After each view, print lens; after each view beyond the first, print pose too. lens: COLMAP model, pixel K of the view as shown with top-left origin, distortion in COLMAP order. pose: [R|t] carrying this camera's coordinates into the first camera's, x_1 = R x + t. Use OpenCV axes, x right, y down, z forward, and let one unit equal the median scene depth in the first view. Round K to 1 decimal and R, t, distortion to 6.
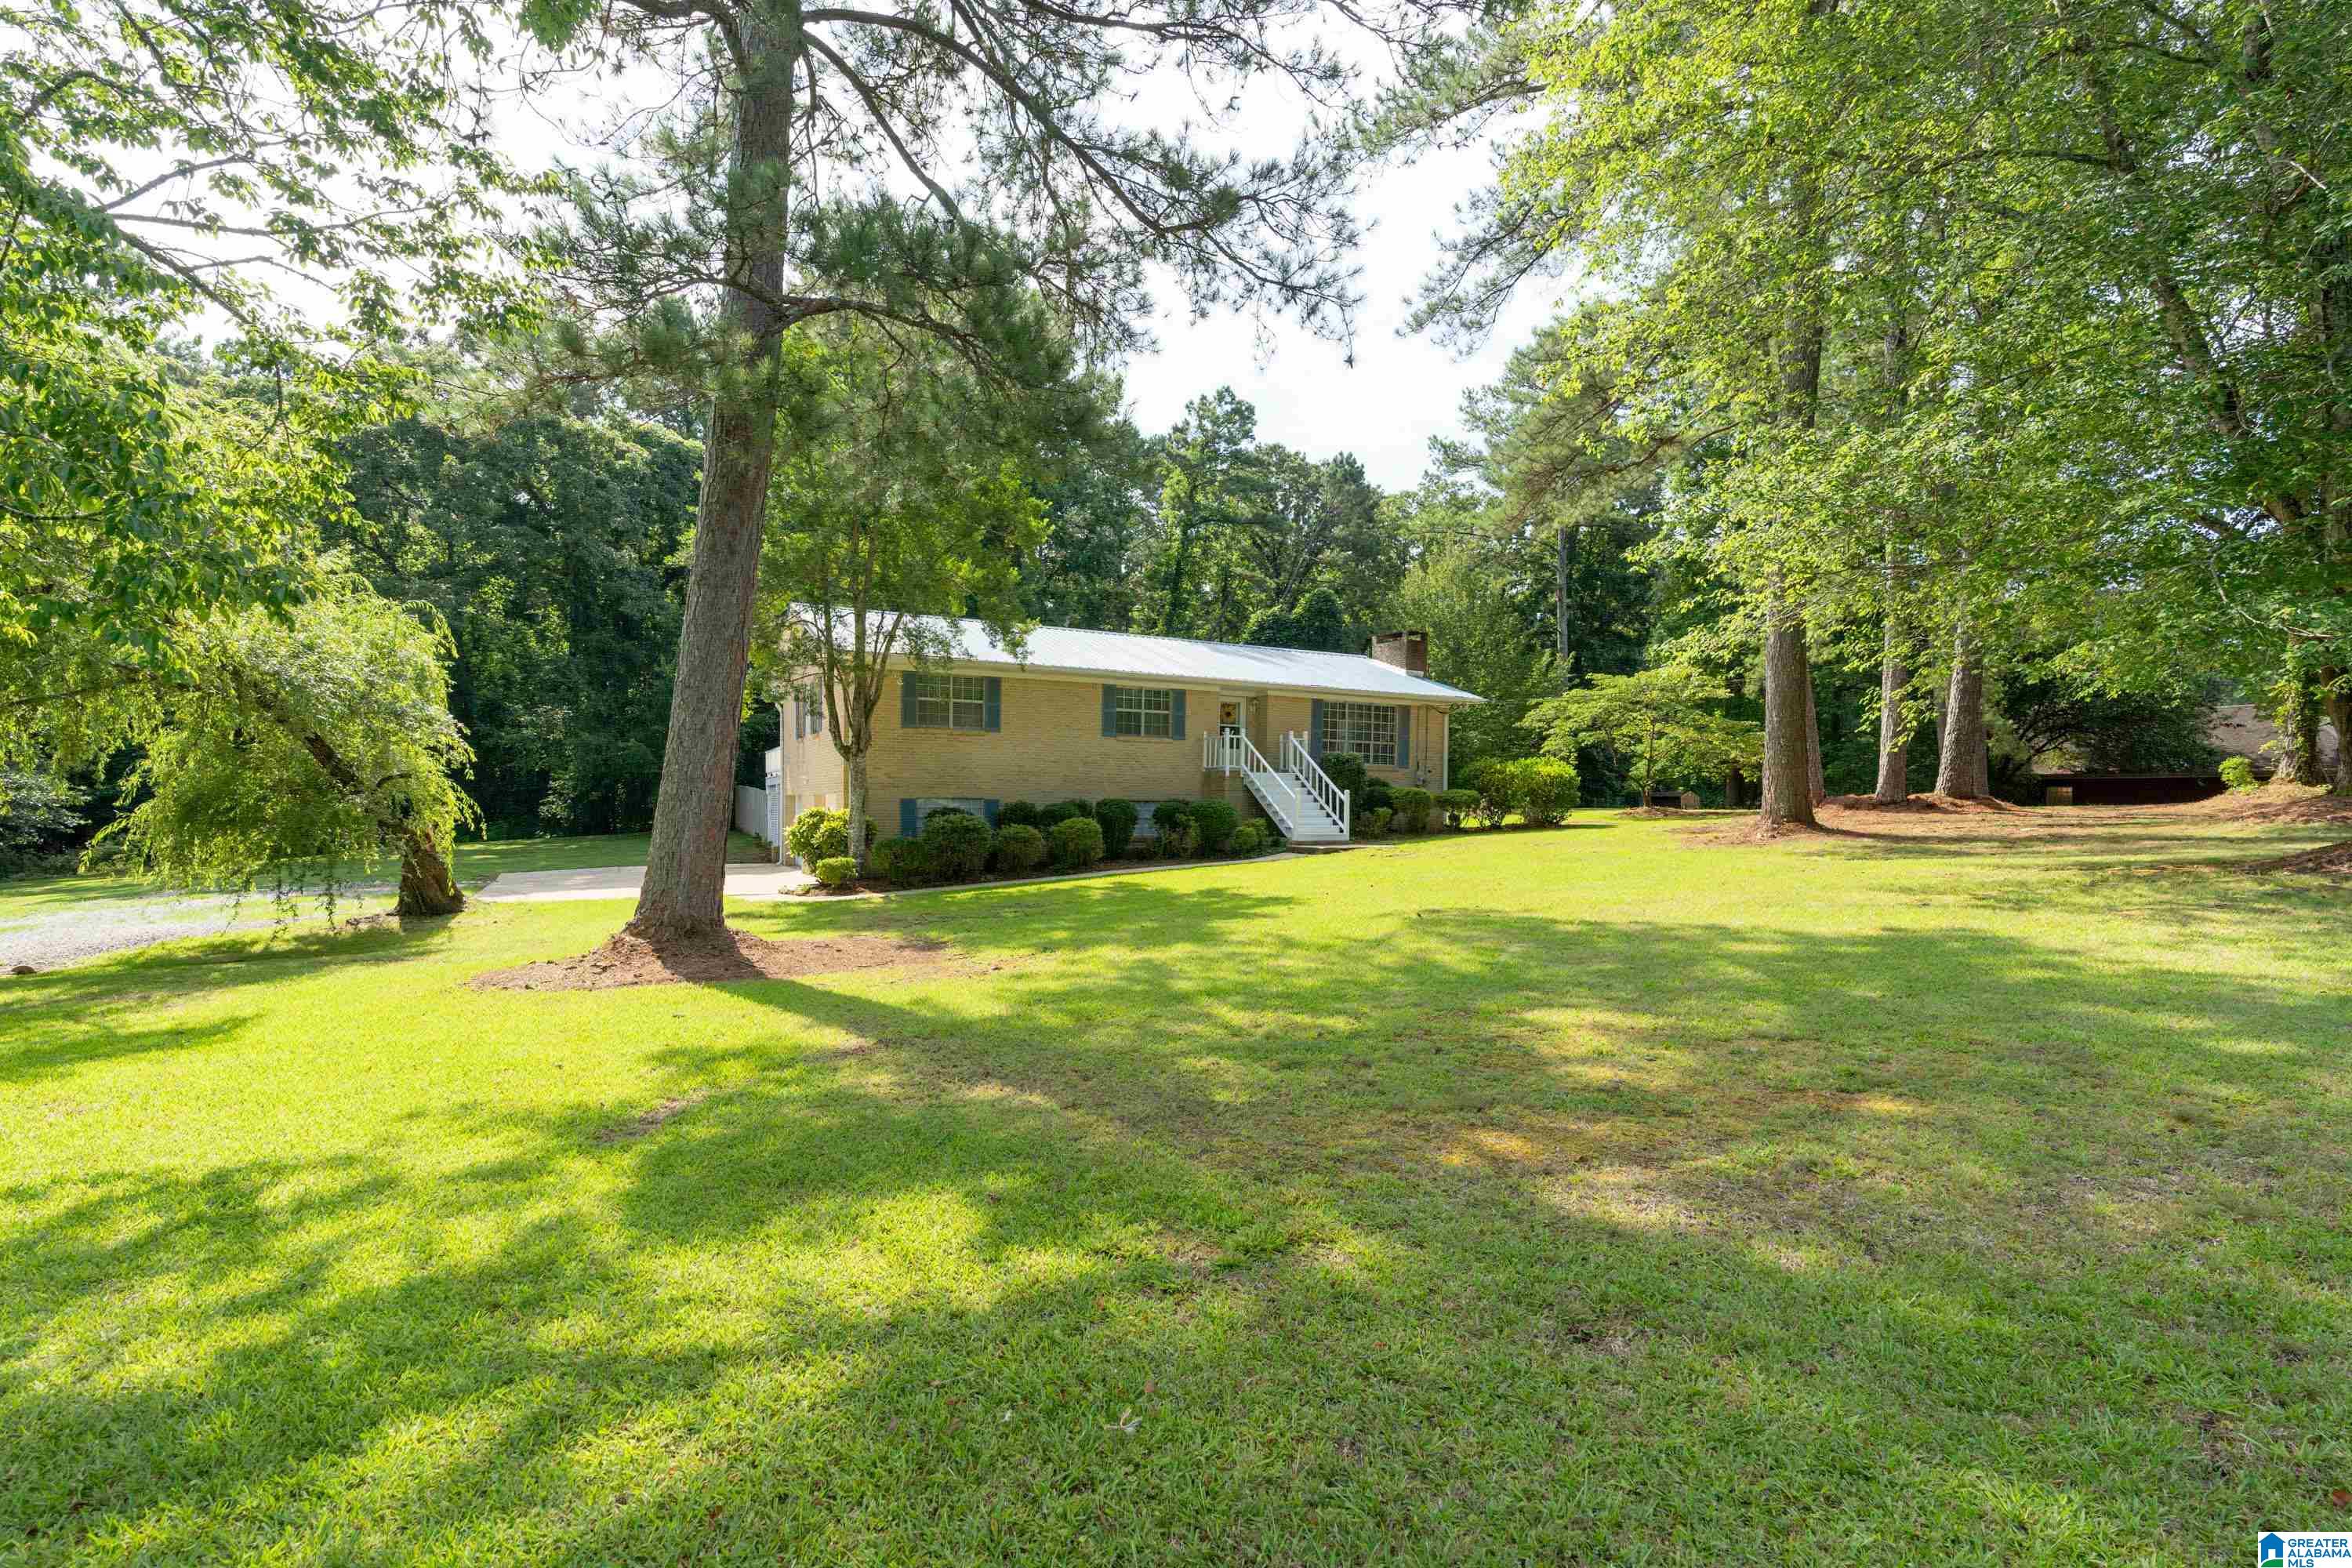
lens RADIAL K [[1064.8, 0, 1172.4], [0, 1064.8, 793.9], [0, 0, 1]] dist [-0.007136, 0.000758]
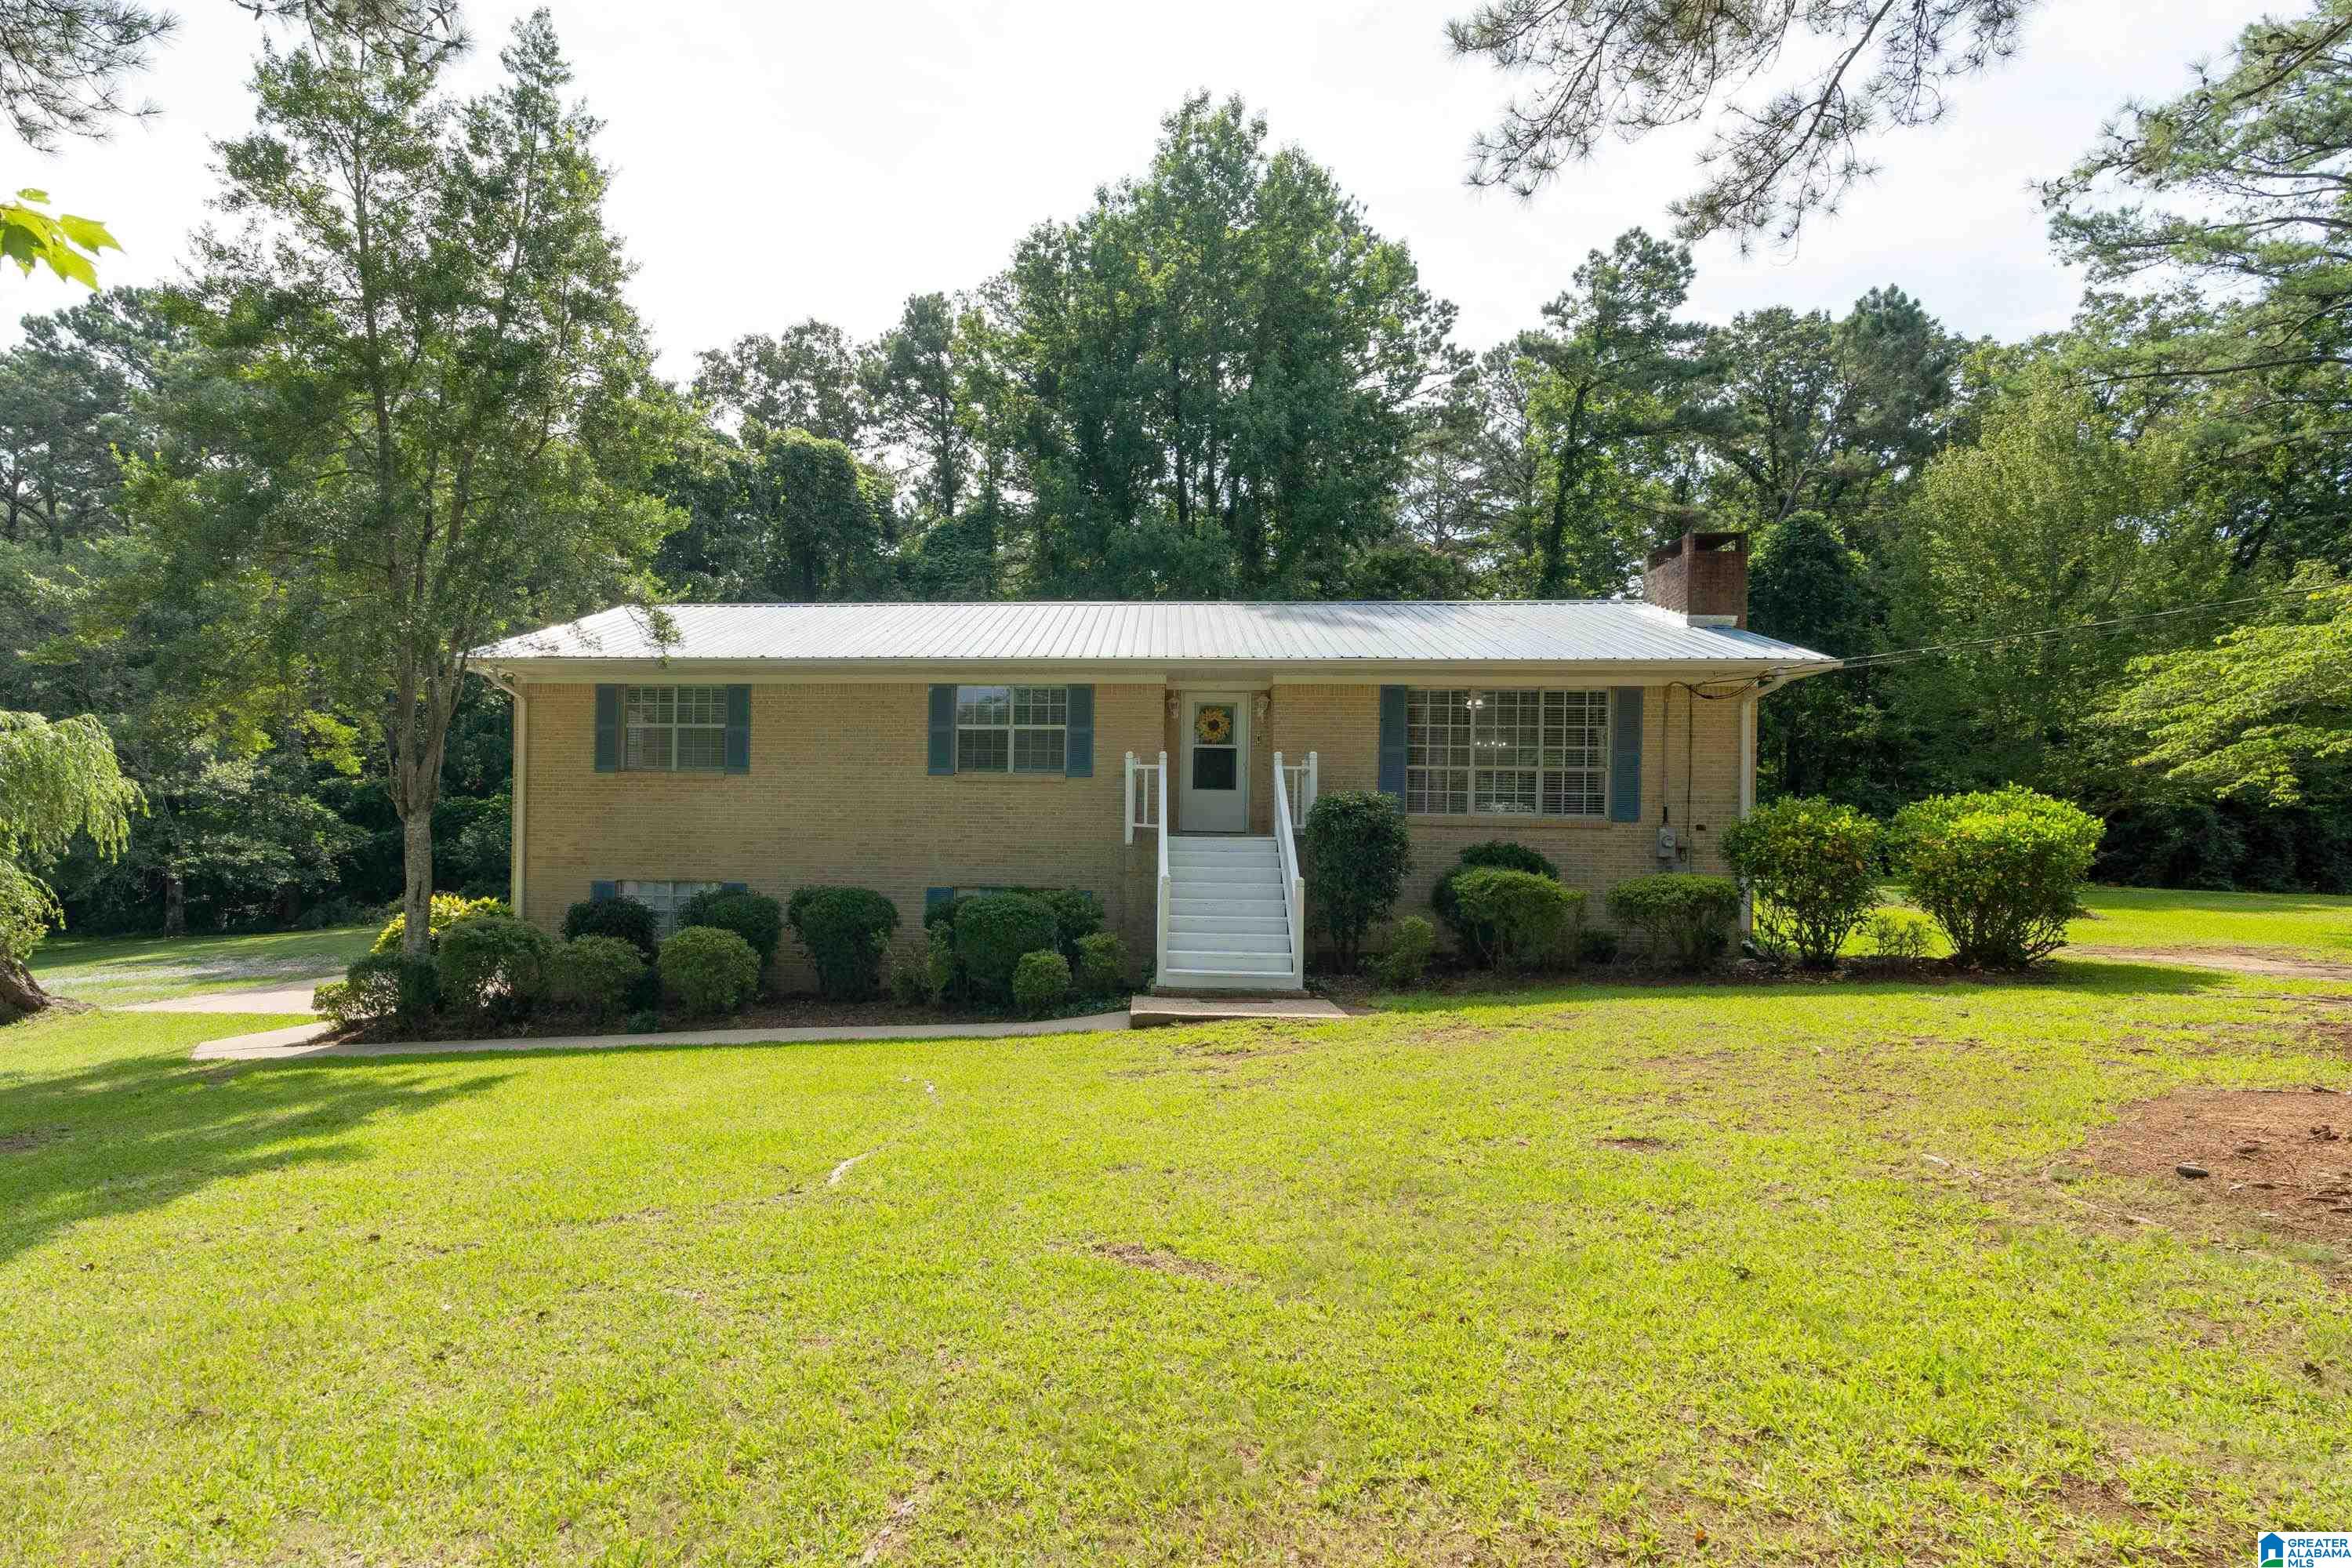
lens RADIAL K [[1064.8, 0, 1234.5], [0, 1064.8, 818.9], [0, 0, 1]] dist [-0.007136, 0.000758]
pose [[0.835593, -0.004774, -0.549328, 0.315182], [0.001061, 0.999974, -0.007076, -0.021392], [0.549348, 0.005330, 0.835577, 0.496284]]
